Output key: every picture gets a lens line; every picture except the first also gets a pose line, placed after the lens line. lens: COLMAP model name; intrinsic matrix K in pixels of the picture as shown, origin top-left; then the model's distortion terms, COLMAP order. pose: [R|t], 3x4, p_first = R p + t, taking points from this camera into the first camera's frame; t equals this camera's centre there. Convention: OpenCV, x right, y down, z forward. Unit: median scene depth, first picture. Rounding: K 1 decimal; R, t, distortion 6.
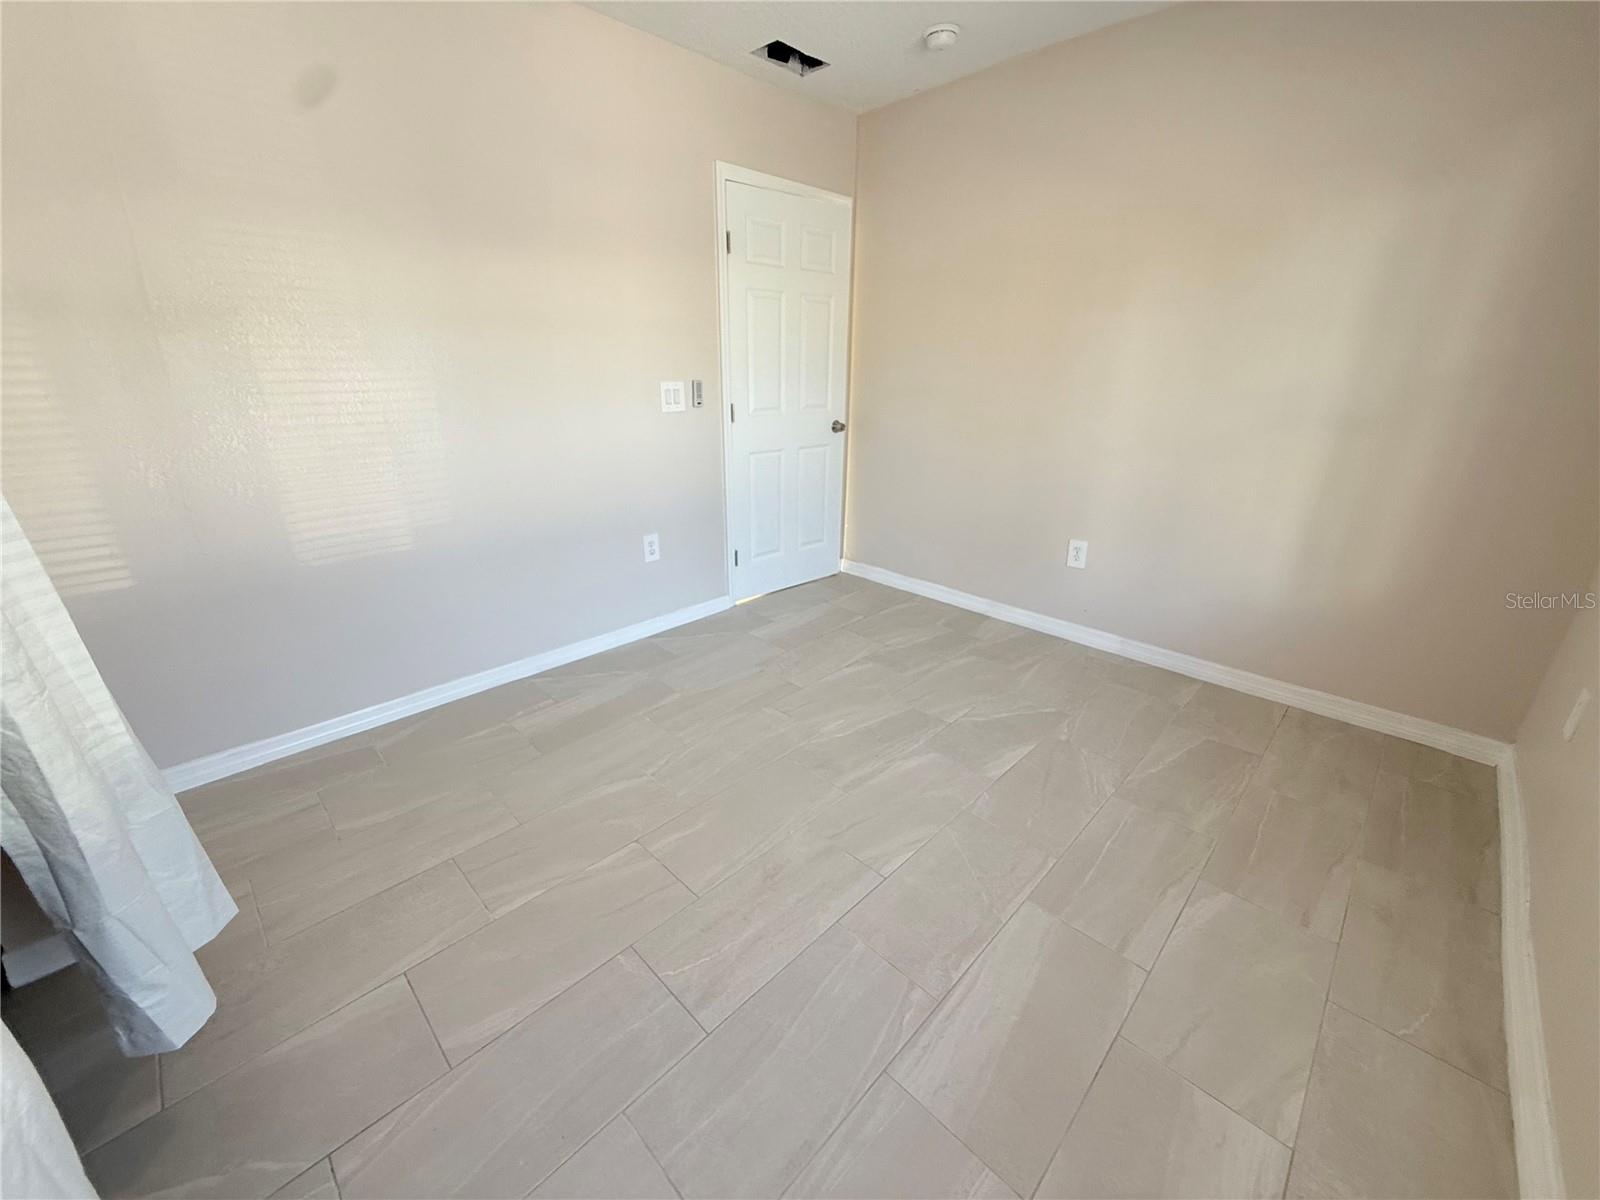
lens RADIAL K [[637.7, 0, 798.0], [0, 637.7, 599.3], [0, 0, 1]] dist [0.001319, 0.000273]
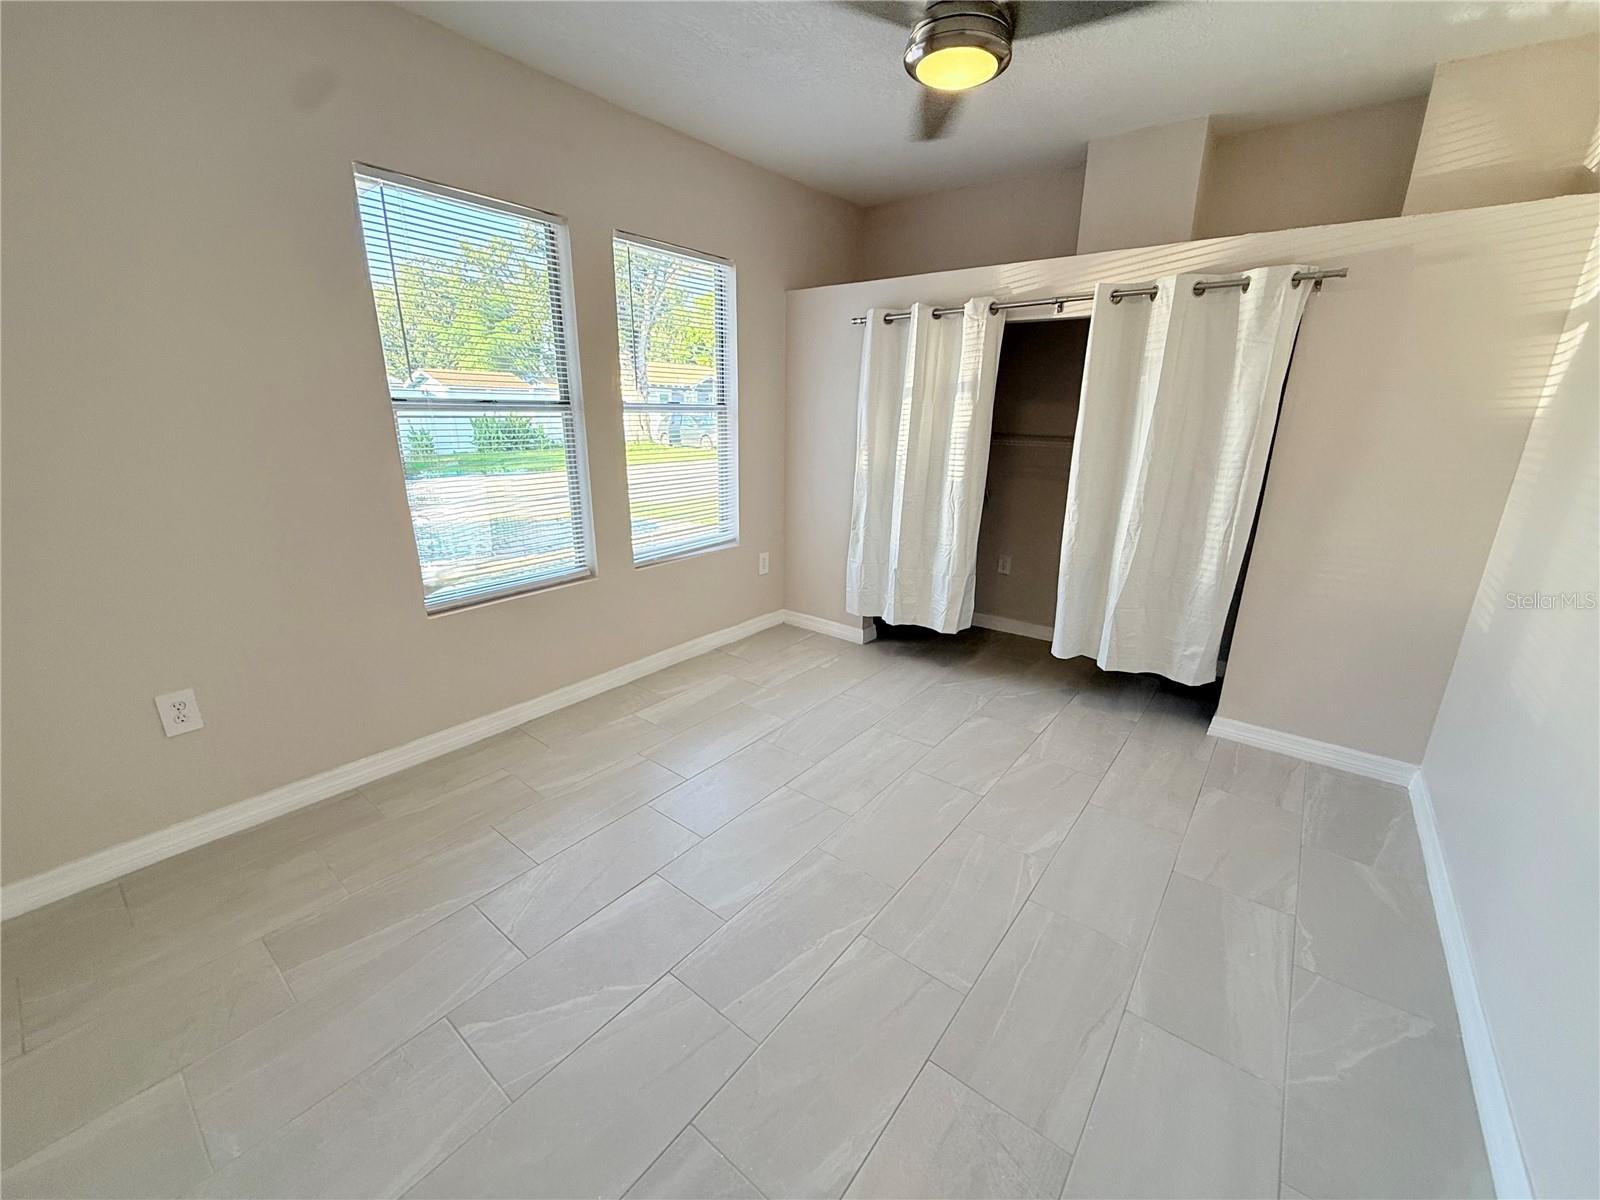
lens RADIAL K [[637.7, 0, 798.0], [0, 637.7, 599.3], [0, 0, 1]] dist [0.001319, 0.000273]
pose [[-0.994364, 0.012682, -0.105258, 0.237455], [-0.053885, 0.794563, 0.604787, -0.678069], [0.091304, 0.607050, -0.789401, 1.764683]]
